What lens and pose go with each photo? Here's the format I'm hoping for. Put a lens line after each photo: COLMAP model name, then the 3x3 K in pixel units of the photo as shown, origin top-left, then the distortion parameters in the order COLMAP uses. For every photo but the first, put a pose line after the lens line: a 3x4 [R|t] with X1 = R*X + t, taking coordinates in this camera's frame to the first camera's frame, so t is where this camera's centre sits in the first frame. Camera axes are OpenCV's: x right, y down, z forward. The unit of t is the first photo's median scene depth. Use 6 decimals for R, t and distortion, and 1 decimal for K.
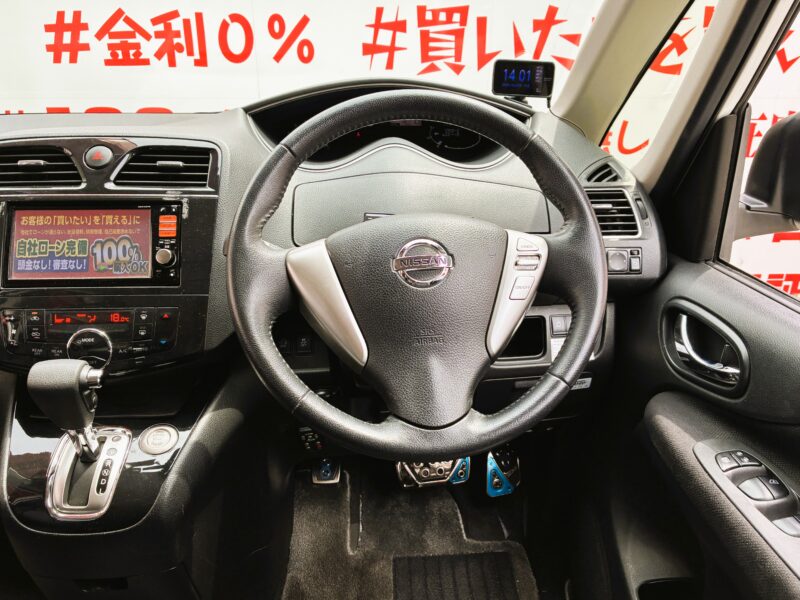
lens RADIAL K [[646.5, 0, 404.1], [0, 646.5, 304.5], [0, 0, 1]] dist [0.039074, -0.062016]
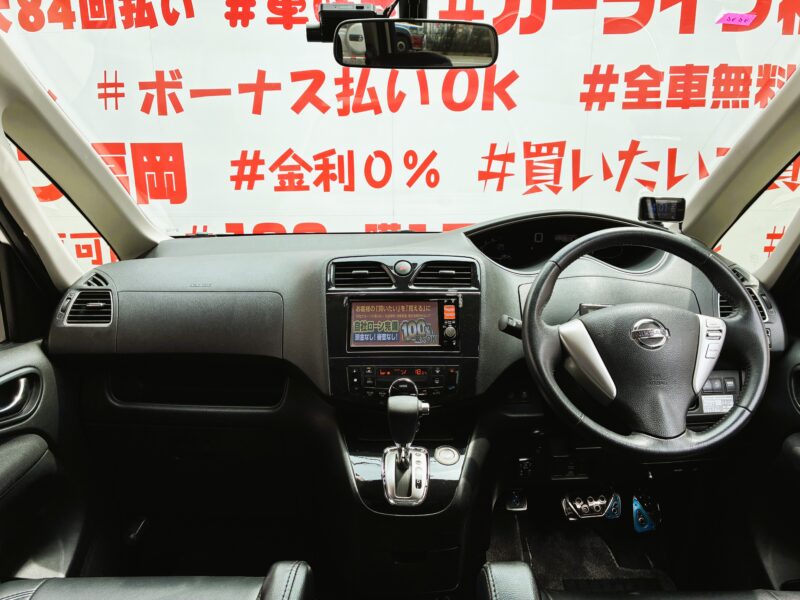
lens RADIAL K [[632.8, 0, 400.0], [0, 632.8, 300.0], [0, 0, 1]] dist [0.024458, -0.005695]
pose [[0.997819, 0.000007, -0.066005, -0.137903], [-0.010116, 0.988202, -0.152820, 0.028171], [0.065225, 0.153154, 0.986047, -0.169966]]
